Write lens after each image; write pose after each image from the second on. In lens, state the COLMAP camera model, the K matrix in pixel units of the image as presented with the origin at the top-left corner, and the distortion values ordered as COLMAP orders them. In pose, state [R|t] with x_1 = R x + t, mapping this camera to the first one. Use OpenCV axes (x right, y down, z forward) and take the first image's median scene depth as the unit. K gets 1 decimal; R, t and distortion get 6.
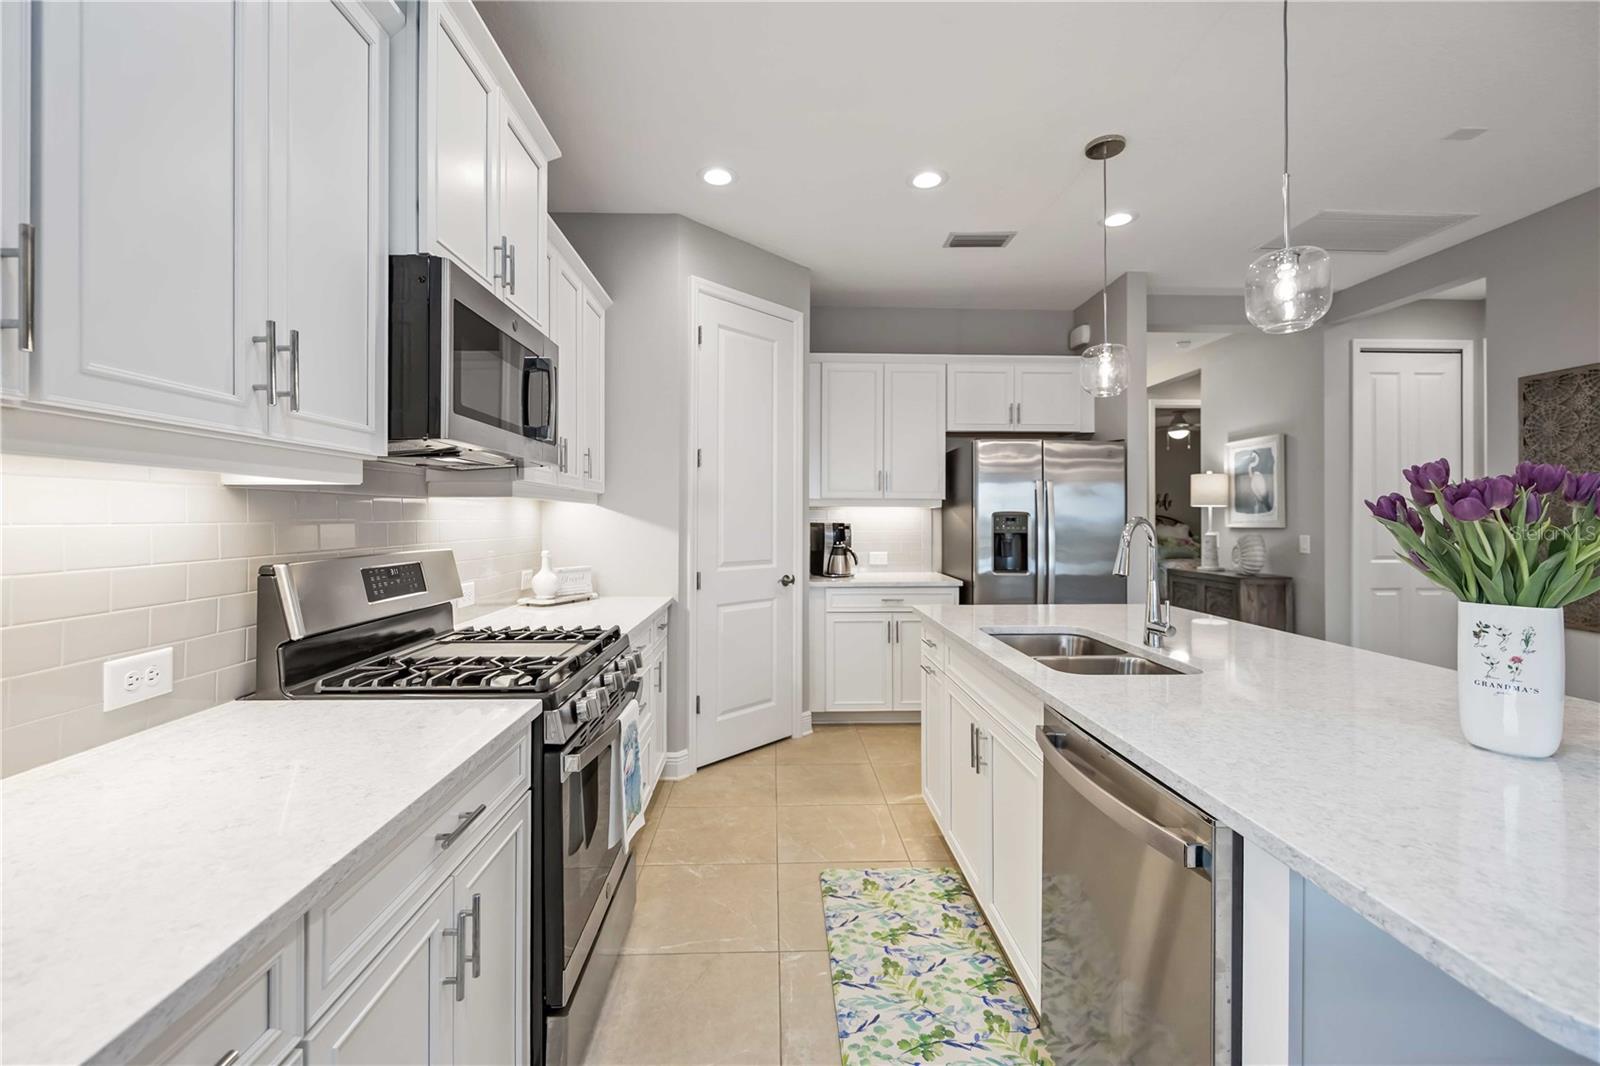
lens RADIAL K [[659.8, 0, 796.1], [0, 659.8, 515.7], [0, 0, 1]] dist [0.007957, -0.000135]
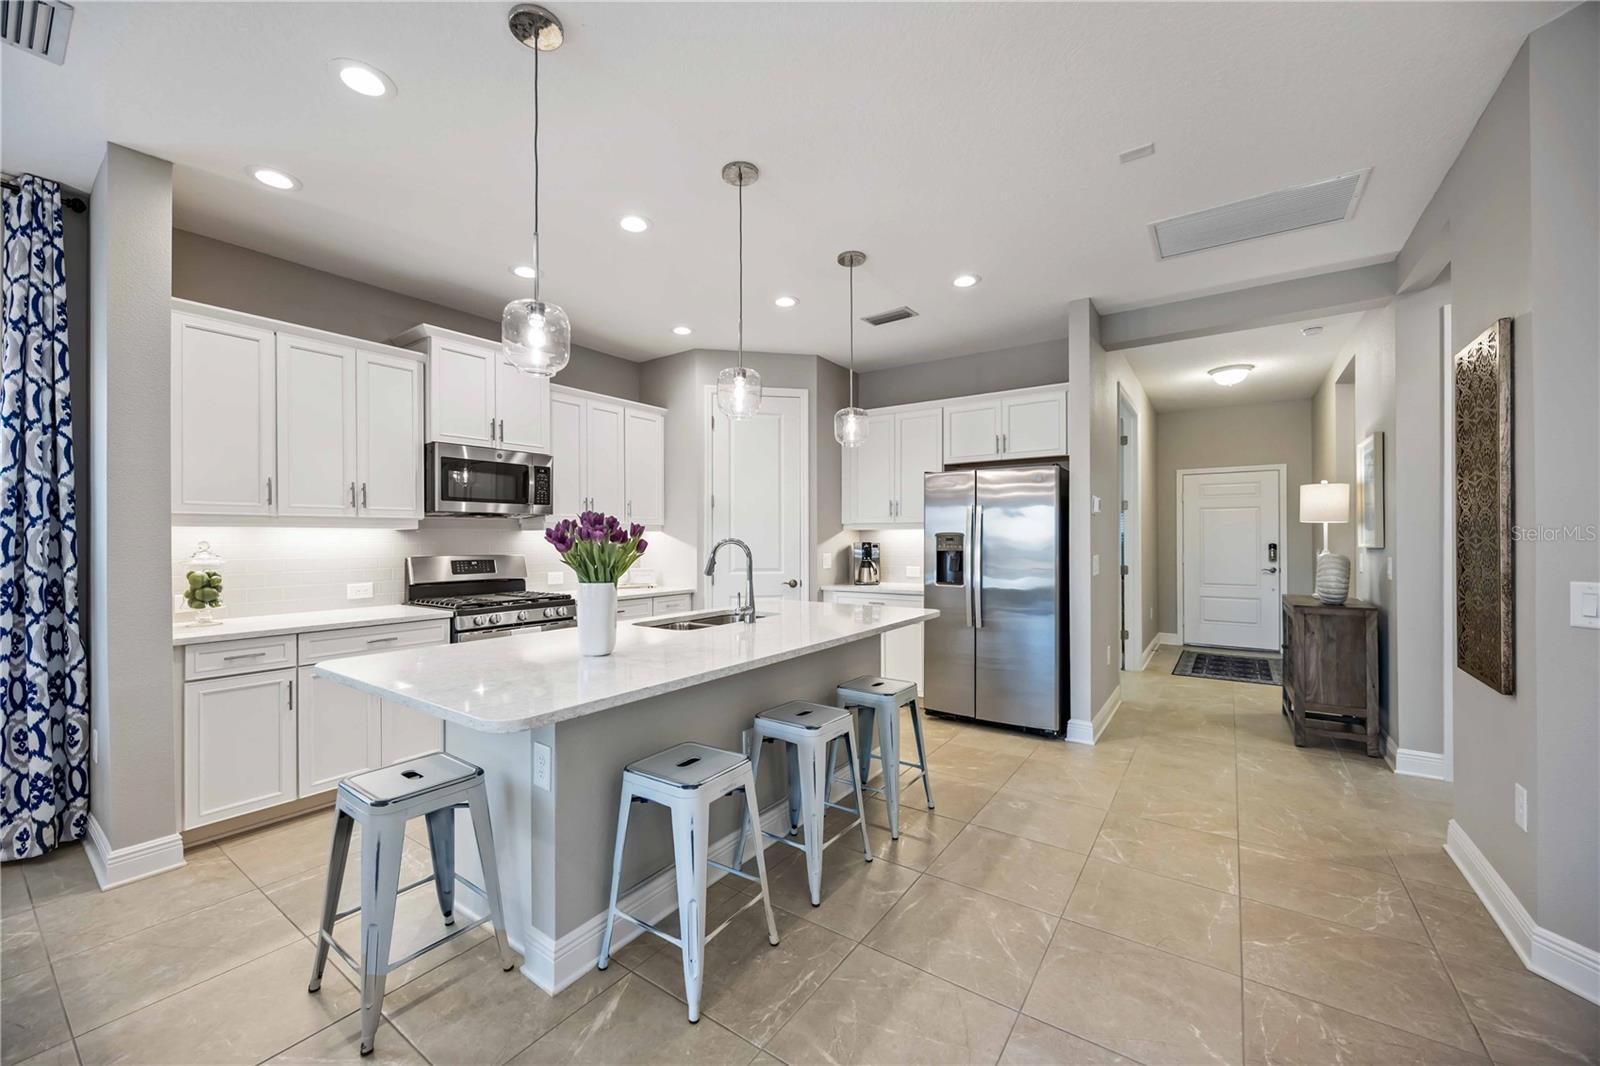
lens RADIAL K [[619.8, 0, 799.3], [0, 619.8, 539.0], [0, 0, 1]] dist [0.001265, 0.000043]
pose [[0.800816, -0.005261, -0.598888, 0.676078], [0.008160, 0.999964, 0.002127, 0.000512], [0.598856, -0.006591, 0.800830, -0.037197]]
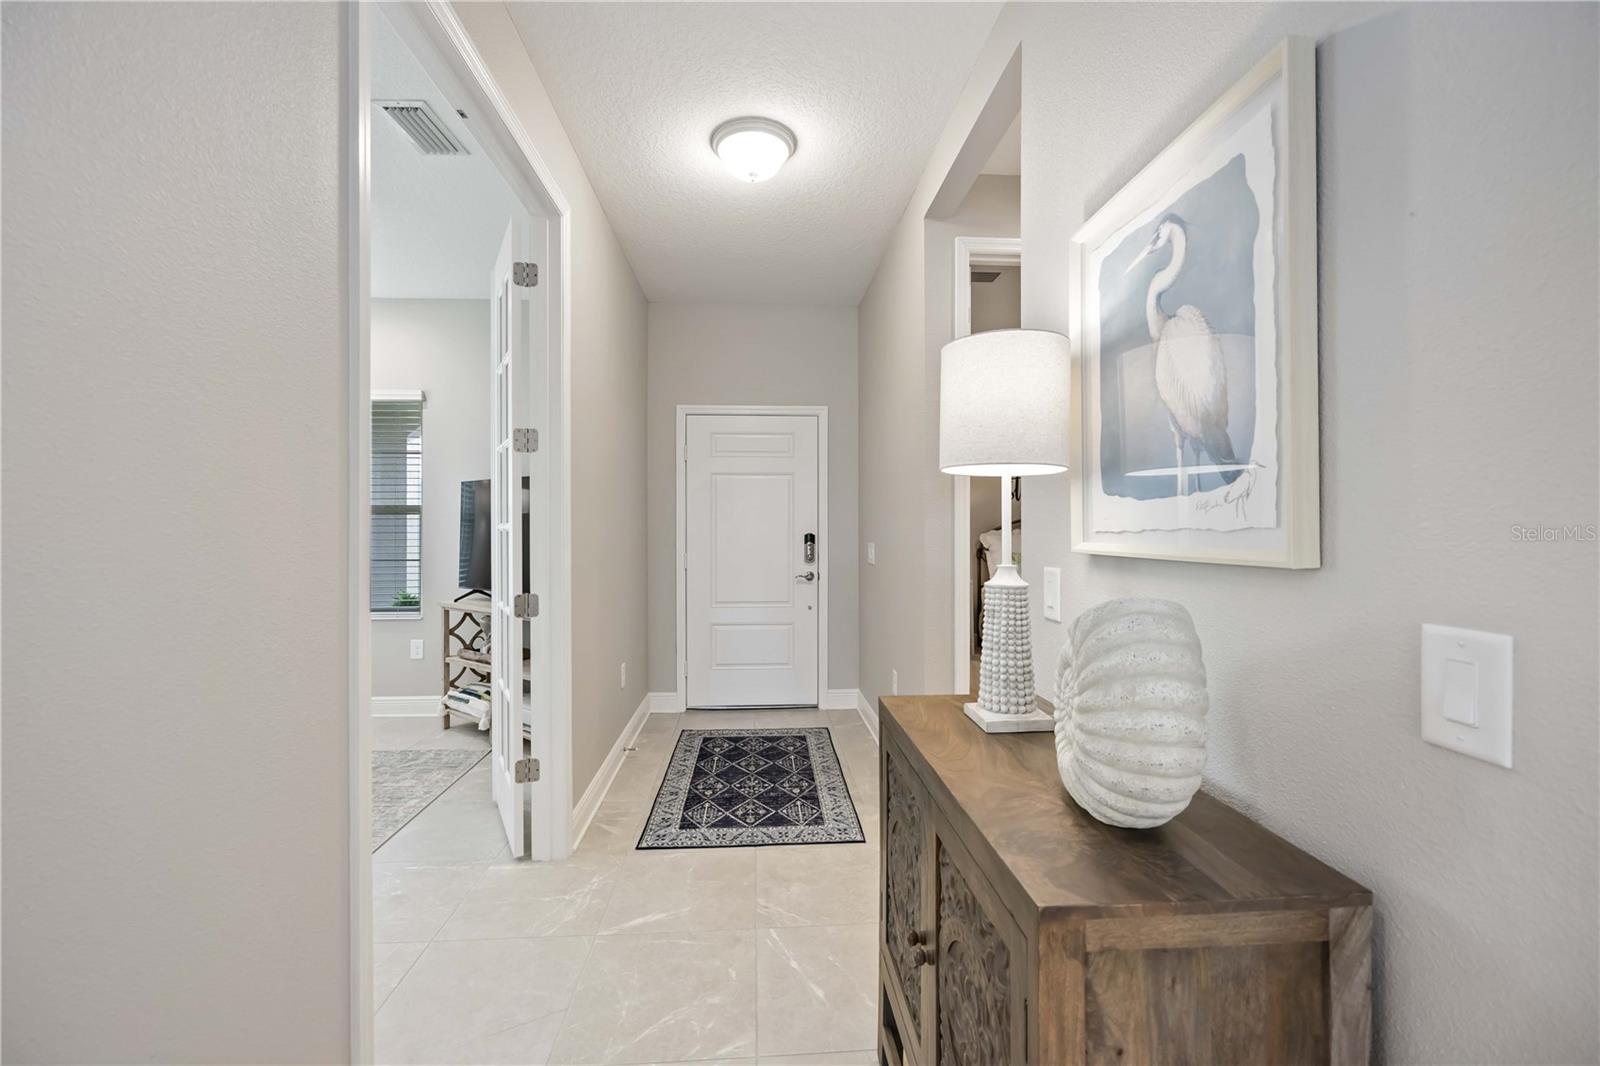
lens RADIAL K [[659.8, 0, 790.8], [0, 659.8, 526.5], [0, 0, 1]] dist [0.007957, -0.000135]
pose [[0.999814, -0.002574, 0.019106, 0.646076], [0.002416, 0.999963, 0.008283, 0.005305], [-0.019126, -0.008236, 0.999783, 0.898057]]
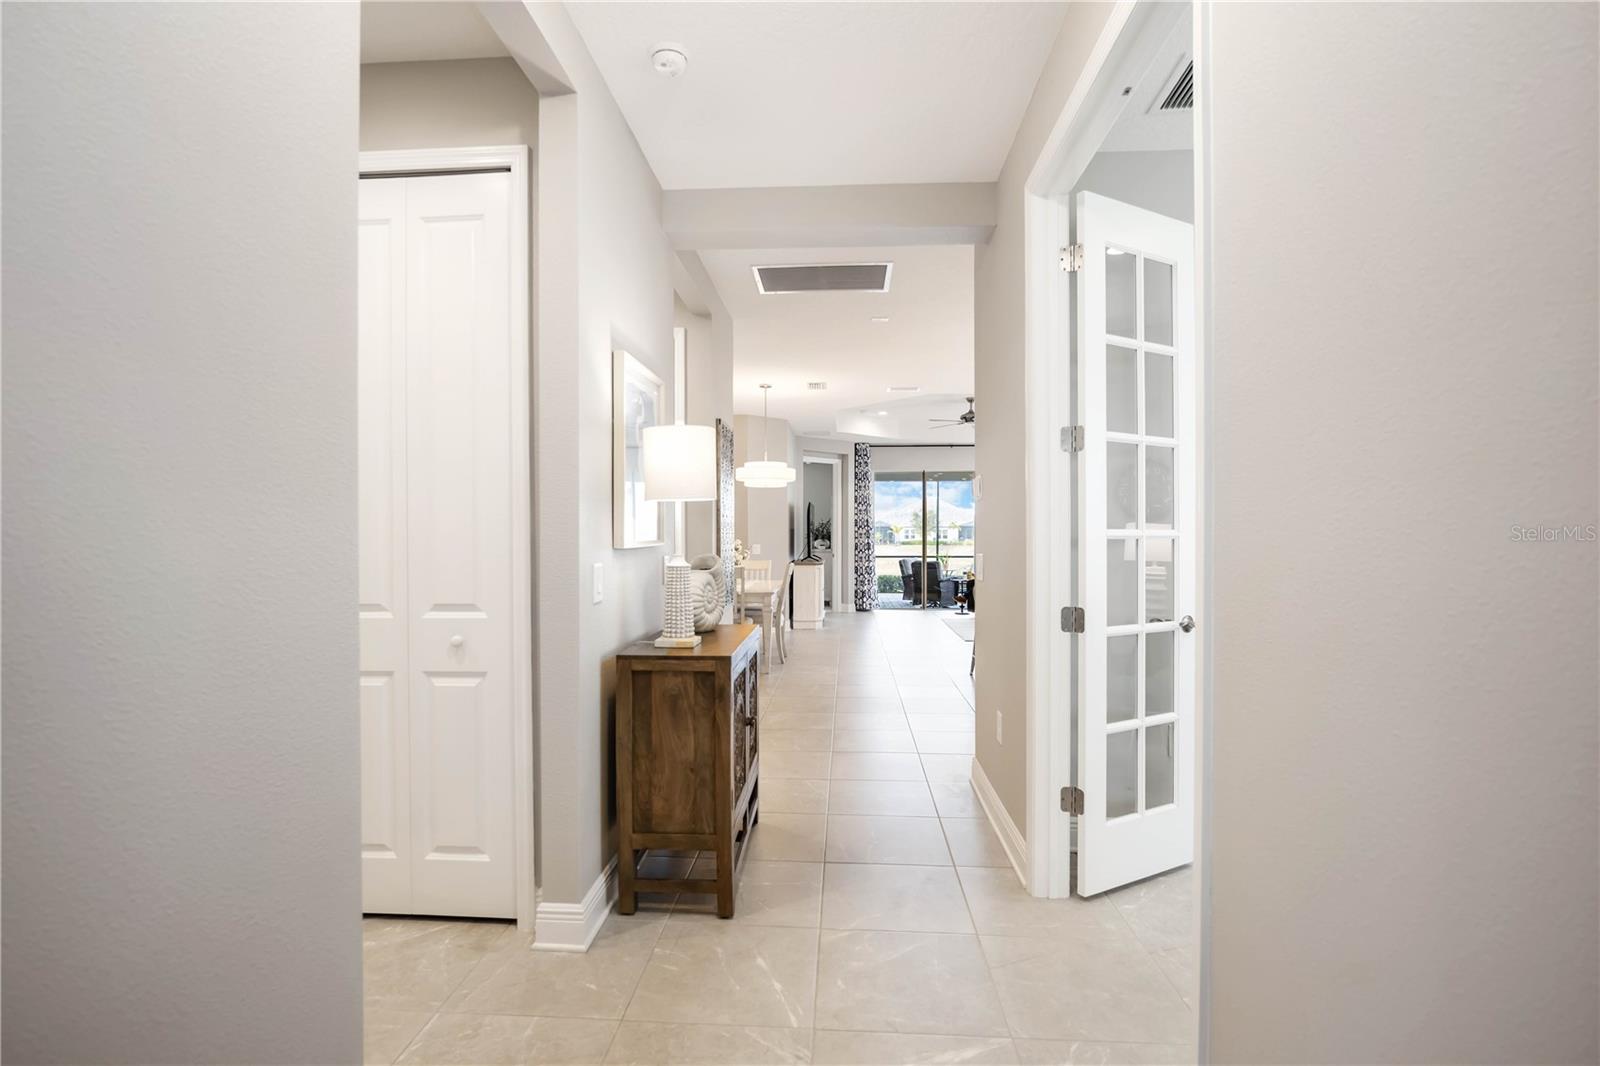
lens RADIAL K [[767.3, 0, 795.0], [0, 767.3, 536.3], [0, 0, 1]] dist [-0.000042, 0.000001]
pose [[-0.994543, -0.000274, 0.104326, 0.496712], [-0.001022, 0.999974, -0.007114, 0.034932], [-0.104321, -0.007182, -0.994518, 3.537237]]
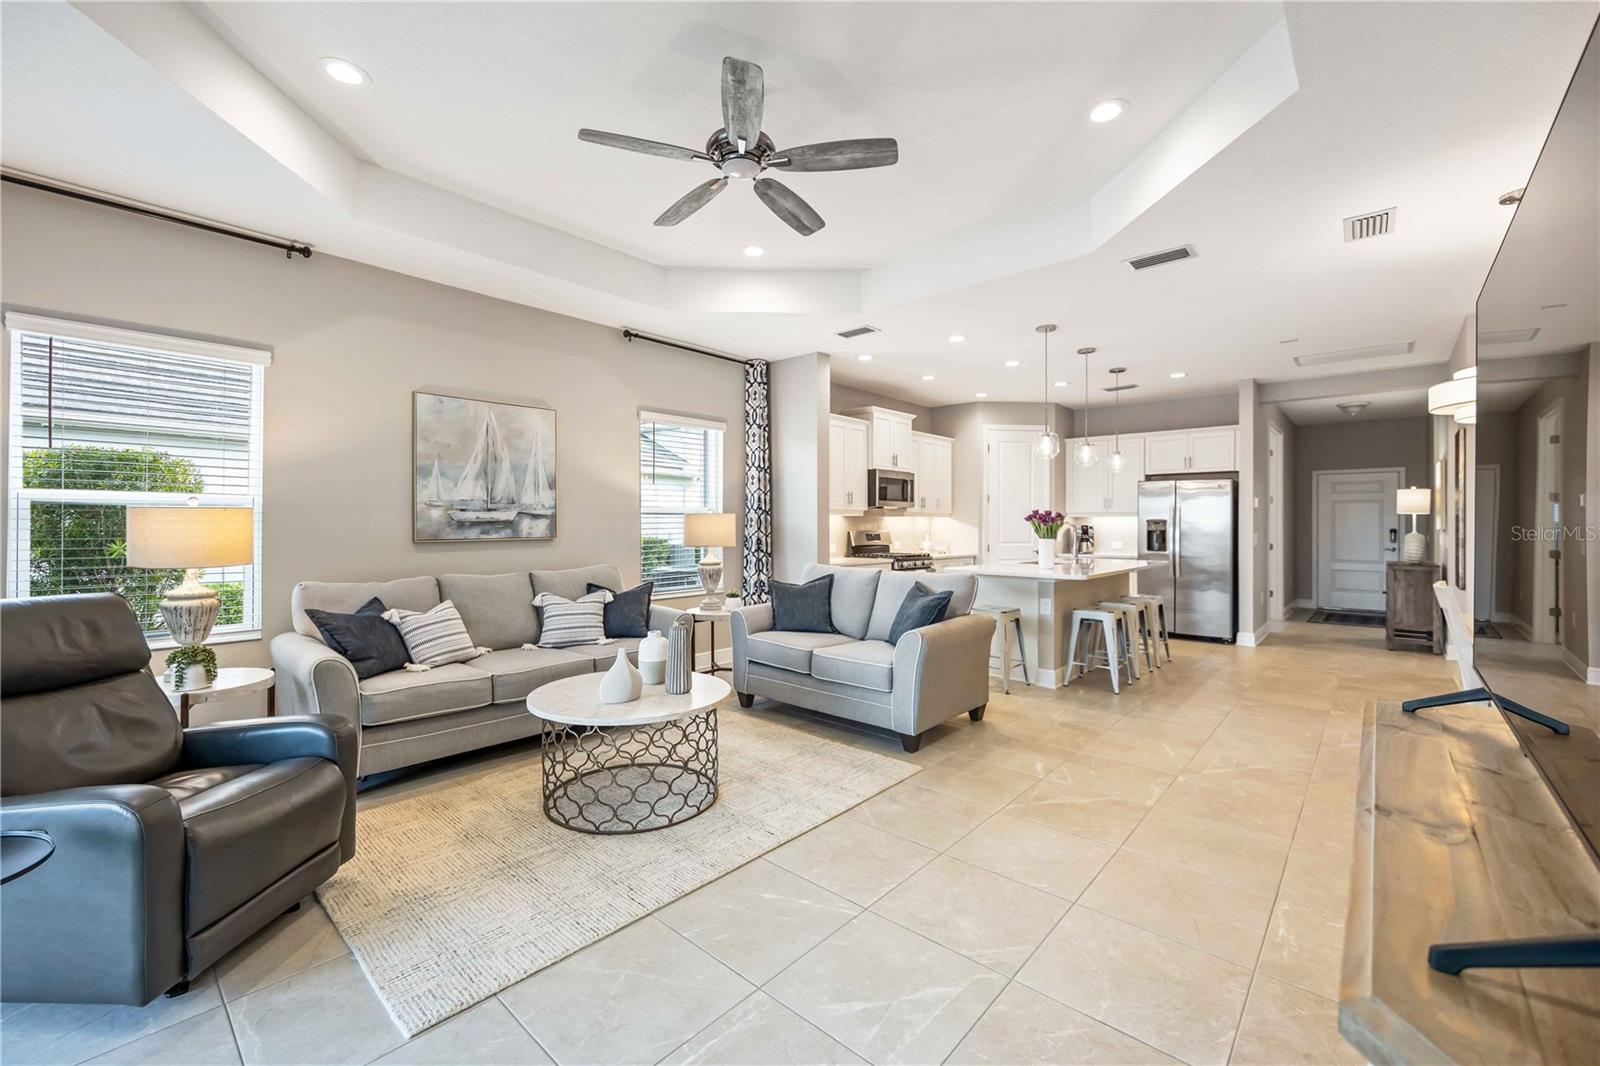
lens RADIAL K [[659.8, 0, 799.5], [0, 659.8, 525.1], [0, 0, 1]] dist [0.007957, -0.000135]
pose [[0.726276, -0.000230, -0.687403, 0.775824], [0.002093, 0.999996, 0.001876, 0.004821], [0.687400, -0.002801, 0.726273, -0.947369]]
